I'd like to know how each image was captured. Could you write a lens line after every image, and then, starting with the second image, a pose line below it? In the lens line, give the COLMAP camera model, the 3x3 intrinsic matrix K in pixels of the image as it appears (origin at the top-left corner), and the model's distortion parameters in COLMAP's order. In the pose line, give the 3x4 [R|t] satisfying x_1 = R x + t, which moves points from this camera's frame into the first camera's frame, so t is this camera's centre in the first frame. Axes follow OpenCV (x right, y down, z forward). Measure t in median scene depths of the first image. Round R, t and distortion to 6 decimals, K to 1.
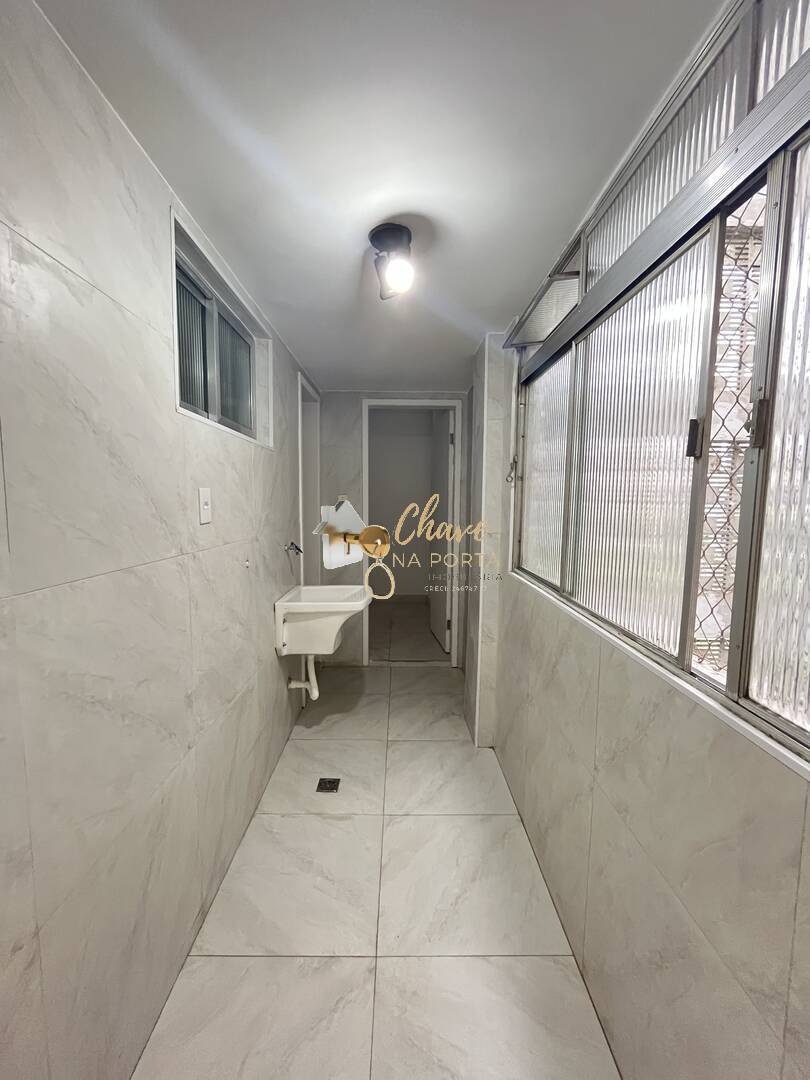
lens RADIAL K [[434.0, 0, 402.4], [0, 434.0, 542.1], [0, 0, 1]] dist [0.000703, 0.000047]
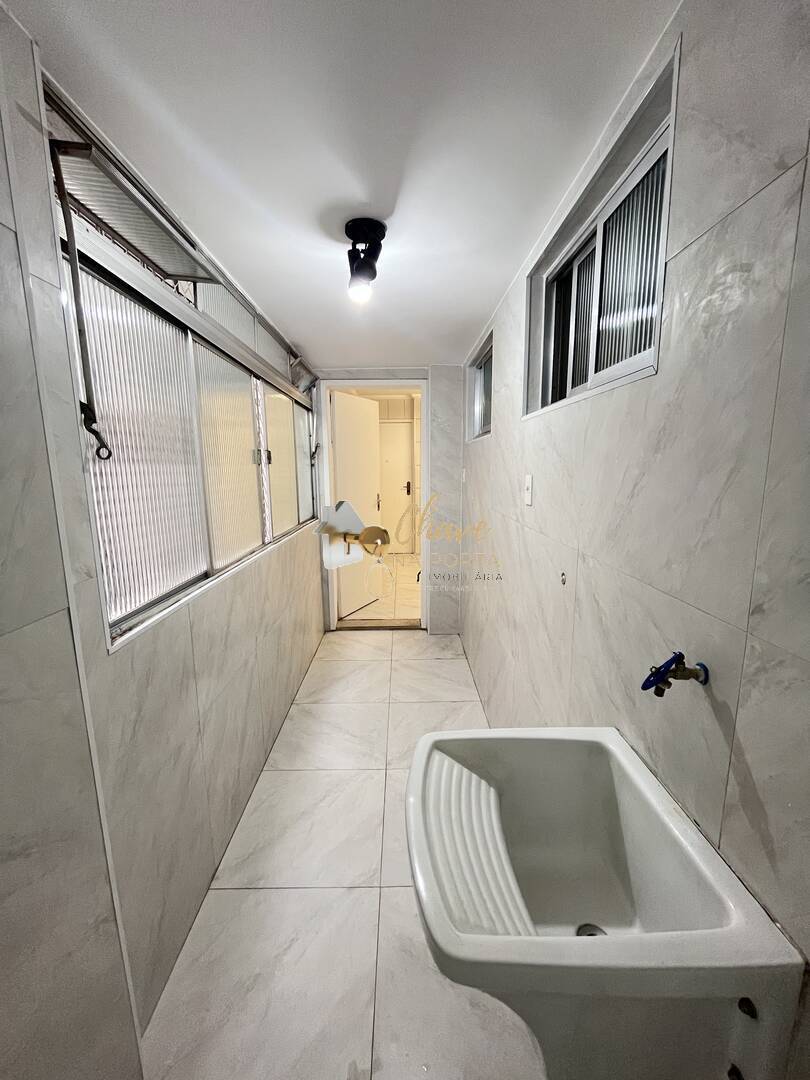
lens RADIAL K [[434.0, 0, 403.0], [0, 434.0, 539.3], [0, 0, 1]] dist [0.000703, 0.000047]
pose [[-0.999999, -0.000590, 0.001254, -0.108100], [-0.000240, 0.964882, 0.262684, -0.245447], [-0.001364, 0.262684, -0.964881, 2.009013]]
